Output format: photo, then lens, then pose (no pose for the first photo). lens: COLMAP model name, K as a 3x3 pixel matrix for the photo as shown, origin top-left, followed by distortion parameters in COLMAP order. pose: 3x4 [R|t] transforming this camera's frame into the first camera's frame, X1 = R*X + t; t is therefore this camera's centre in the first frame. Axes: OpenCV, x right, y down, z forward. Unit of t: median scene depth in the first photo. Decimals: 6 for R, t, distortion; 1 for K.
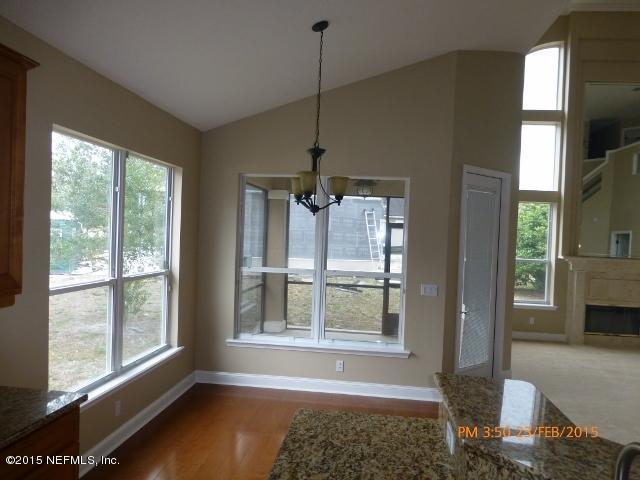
lens RADIAL K [[462.9, 0, 320.0], [0, 462.9, 239.5], [0, 0, 1]] dist [-0.025070, 0.004864]
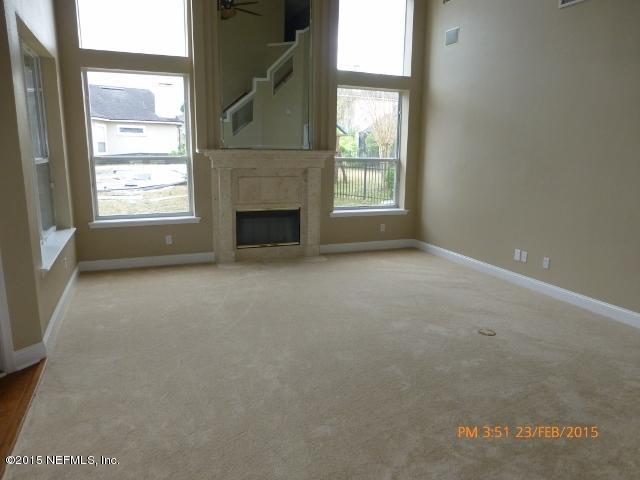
lens RADIAL K [[462.9, 0, 318.7], [0, 462.9, 243.1], [0, 0, 1]] dist [-0.025070, 0.004864]
pose [[0.878056, -0.124997, 0.461946, 0.329033], [0.028892, 0.977372, 0.209547, 0.032928], [-0.477686, -0.170647, 0.861798, 0.241955]]
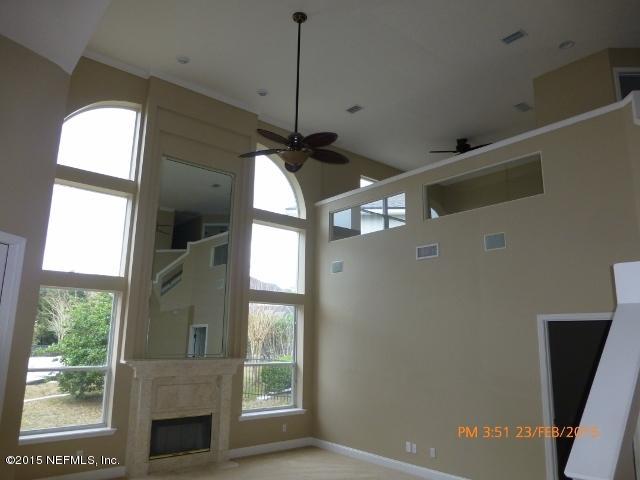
lens RADIAL K [[462.9, 0, 320.5], [0, 462.9, 240.5], [0, 0, 1]] dist [-0.025070, 0.004864]
pose [[0.681913, 0.117983, 0.721855, 0.163430], [0.023957, 0.982773, -0.183260, -0.012291], [-0.731041, 0.142261, 0.667339, 0.205517]]
